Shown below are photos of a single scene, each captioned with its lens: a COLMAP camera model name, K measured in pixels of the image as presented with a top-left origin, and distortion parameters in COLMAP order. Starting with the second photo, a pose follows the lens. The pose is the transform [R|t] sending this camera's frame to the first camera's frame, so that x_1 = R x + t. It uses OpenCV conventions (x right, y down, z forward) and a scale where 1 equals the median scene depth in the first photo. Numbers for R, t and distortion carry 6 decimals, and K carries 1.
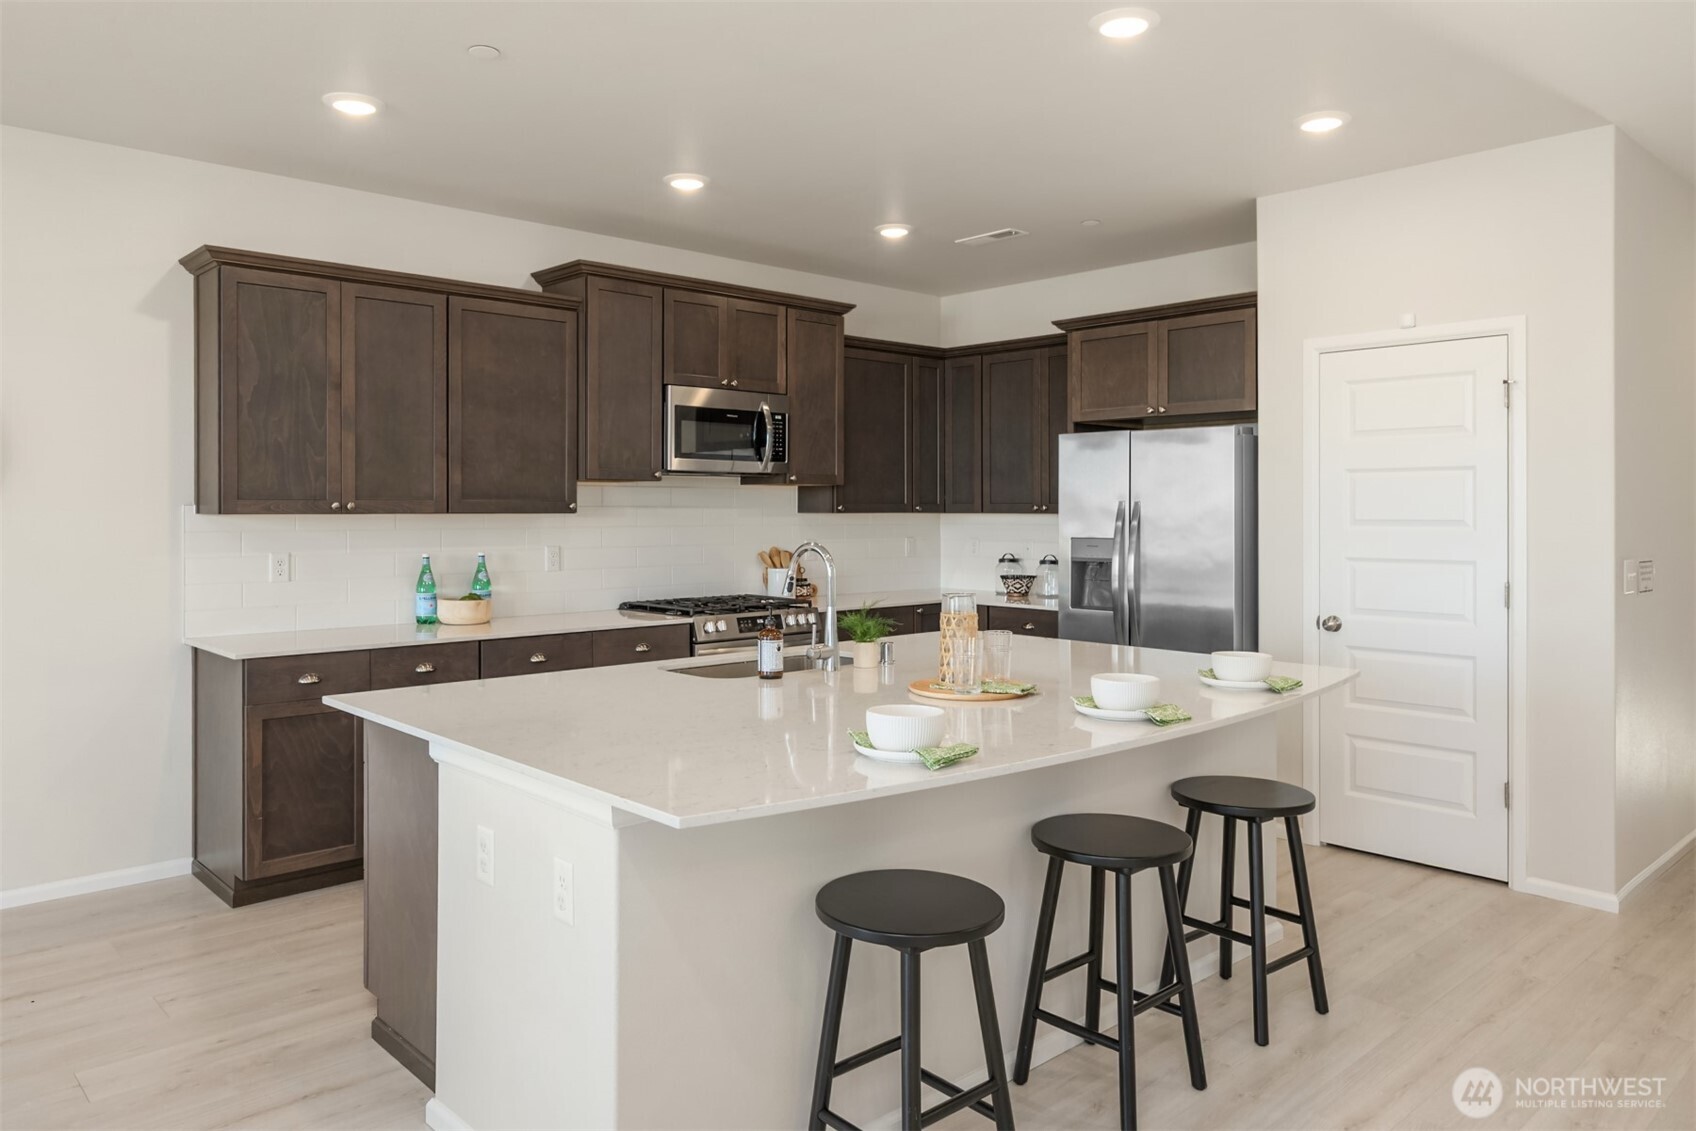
lens RADIAL K [[1148.3, 0, 819.7], [0, 1148.3, 538.5], [0, 0, 1]] dist [-0.010649, -0.001642]
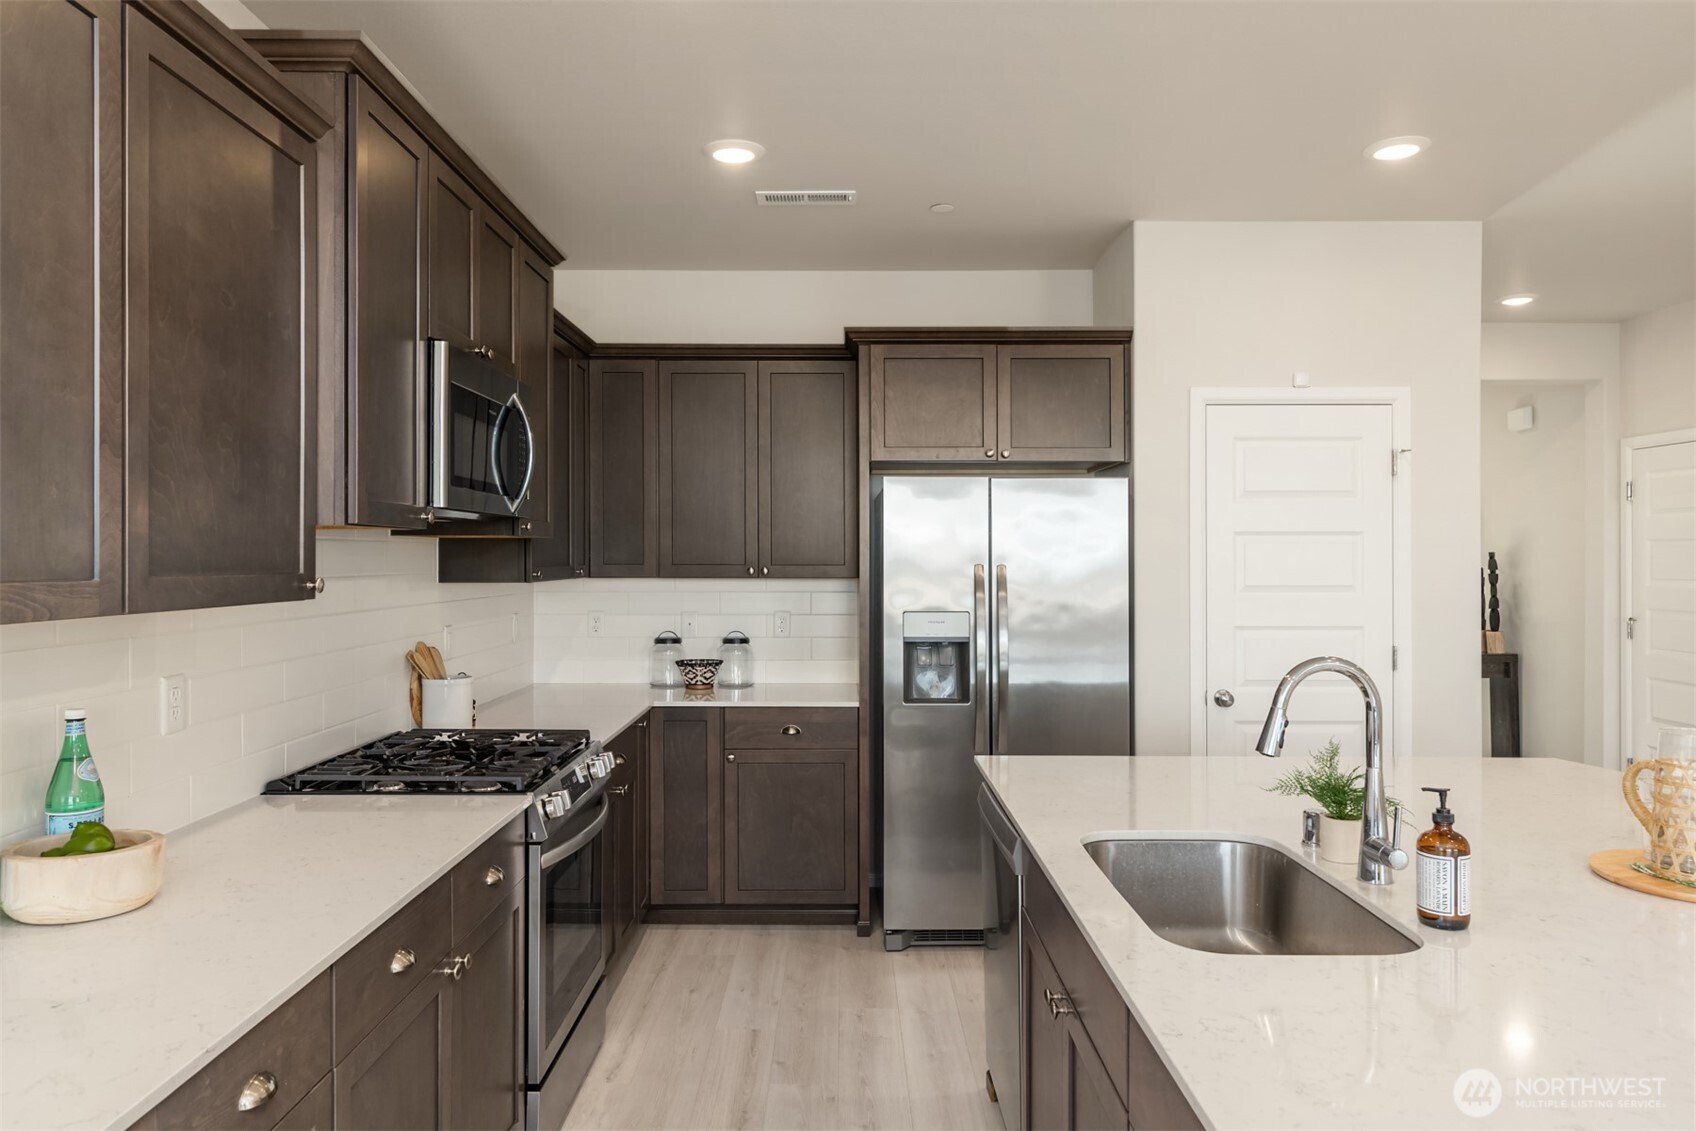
lens RADIAL K [[1148.3, 0, 845.6], [0, 1148.3, 566.2], [0, 0, 1]] dist [-0.010649, -0.001642]
pose [[0.669122, -0.007572, 0.743114, -0.379259], [0.019070, 0.999794, -0.006983, -0.026895], [-0.742908, 0.018844, 0.669128, 0.518261]]
